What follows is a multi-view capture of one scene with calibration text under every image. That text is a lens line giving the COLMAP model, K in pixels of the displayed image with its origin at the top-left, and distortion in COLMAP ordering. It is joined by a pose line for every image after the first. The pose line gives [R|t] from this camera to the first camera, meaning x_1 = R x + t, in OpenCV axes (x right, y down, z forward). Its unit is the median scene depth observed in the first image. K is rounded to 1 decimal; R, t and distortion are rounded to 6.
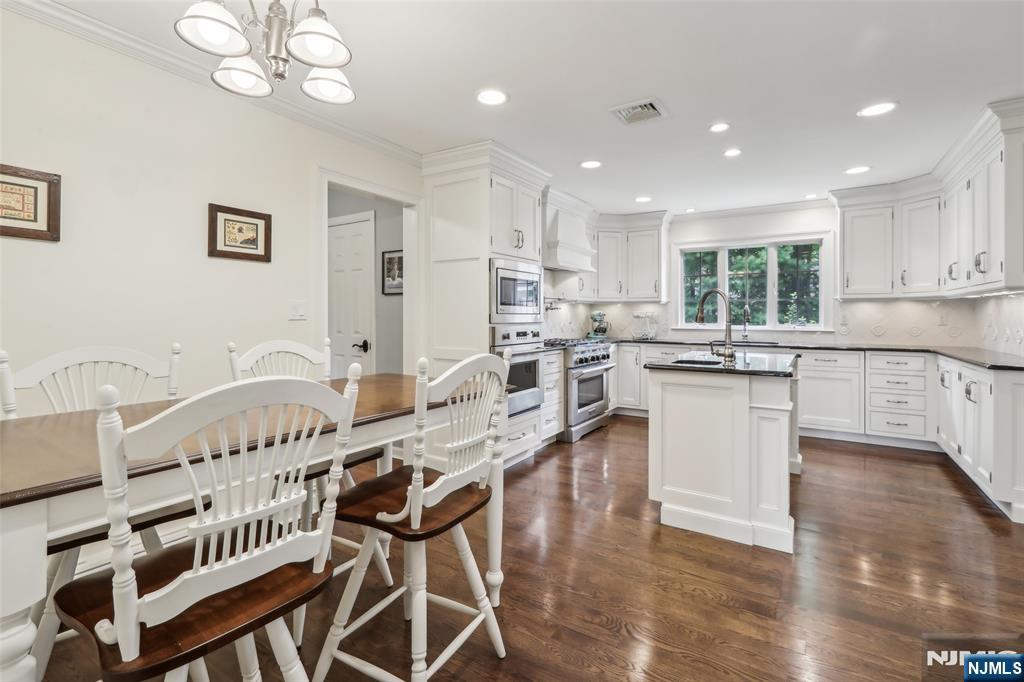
lens RADIAL K [[472.1, 0, 512.7], [0, 472.1, 313.6], [0, 0, 1]] dist [-0.000727, 0.000762]
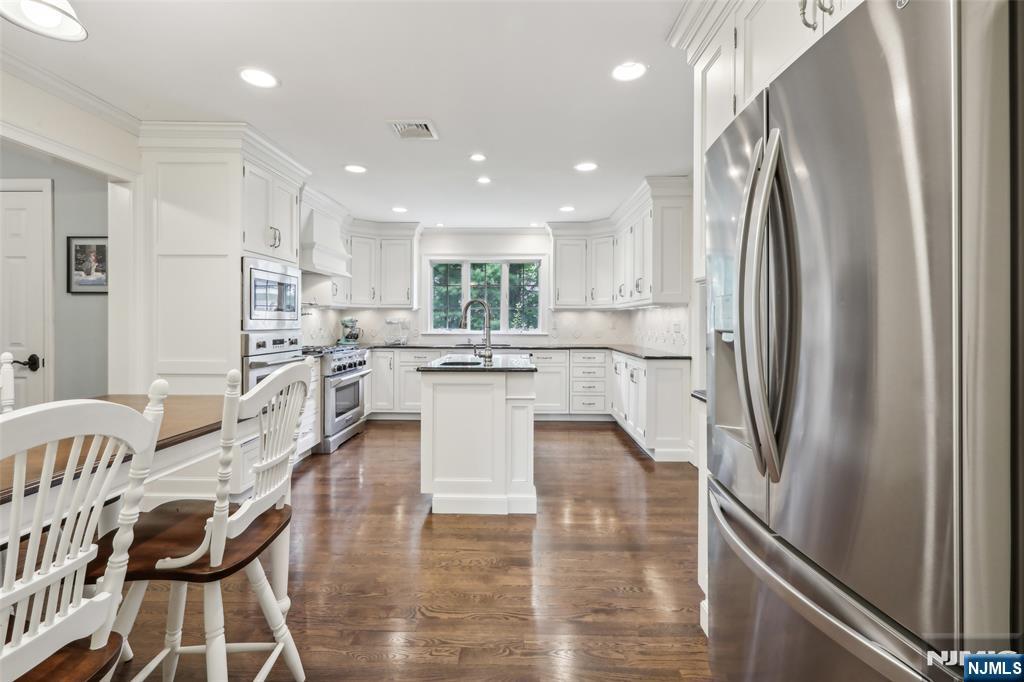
lens RADIAL K [[467.6, 0, 512.5], [0, 467.6, 322.0], [0, 0, 1]] dist [-0.001058, 0.000769]
pose [[0.850409, 0.001544, 0.526120, -0.065792], [-0.004286, 0.999983, 0.003994, -0.000583], [-0.526104, -0.005652, 0.850401, -0.007160]]
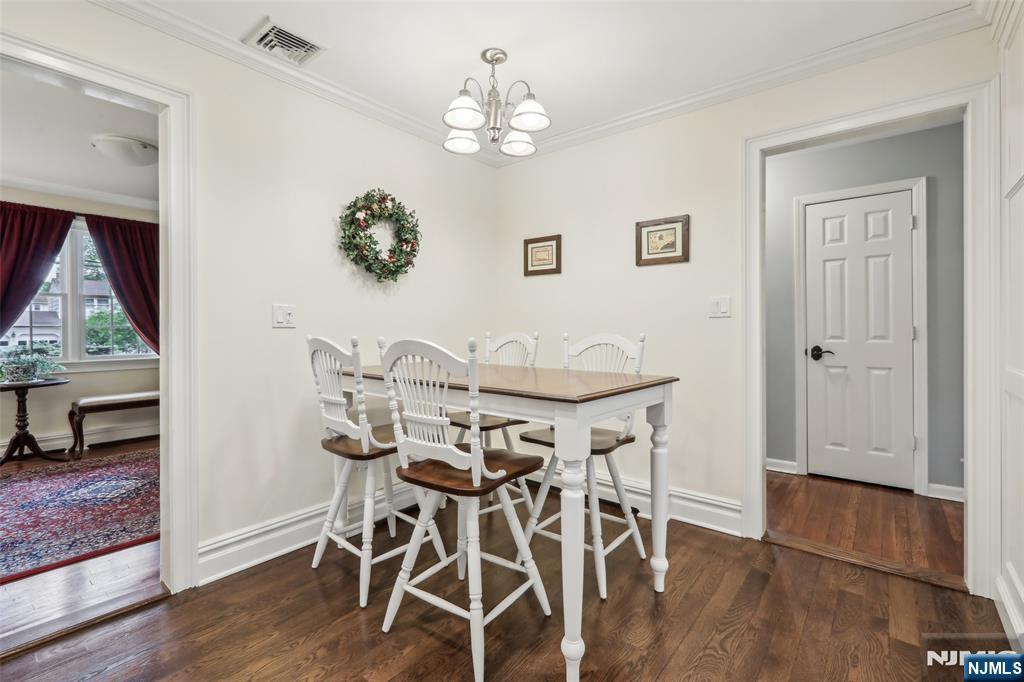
lens RADIAL K [[467.6, 0, 512.5], [0, 467.6, 322.0], [0, 0, 1]] dist [-0.001058, 0.000769]
pose [[-0.105864, 0.000154, -0.994381, 0.375056], [0.010189, 0.999948, -0.000930, 0.015666], [0.994328, -0.010230, -0.105860, 0.479217]]
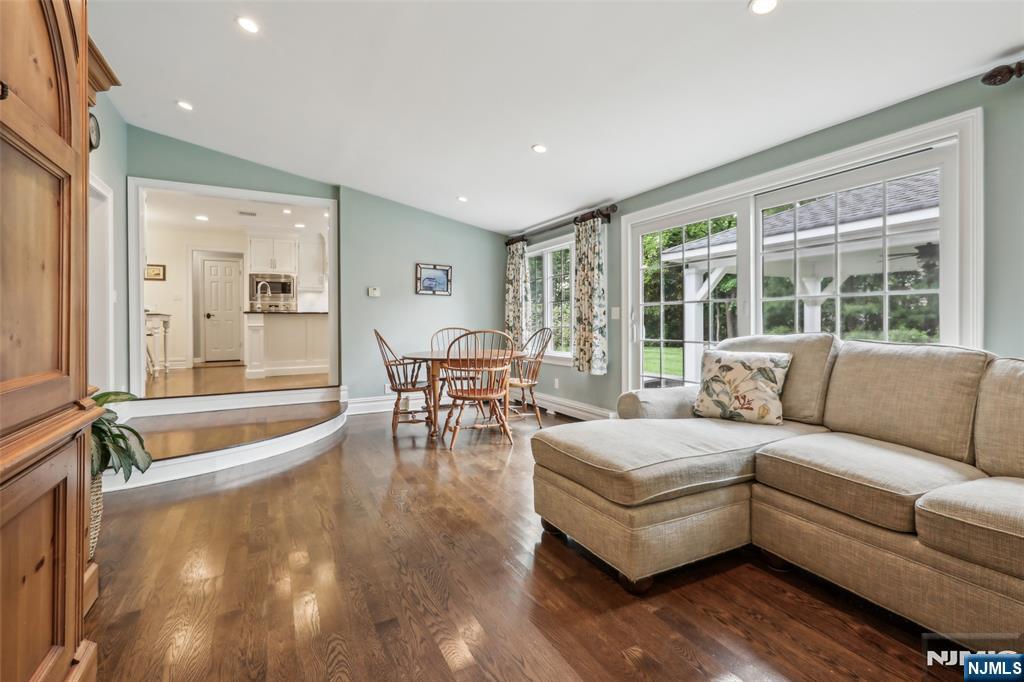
lens RADIAL K [[467.6, 0, 512.5], [0, 467.6, 322.0], [0, 0, 1]] dist [-0.001058, 0.000769]
pose [[0.871504, -0.005802, -0.490354, 1.964782], [0.008982, 0.999951, 0.004131, 0.112262], [0.490306, -0.008004, 0.871514, -0.364928]]
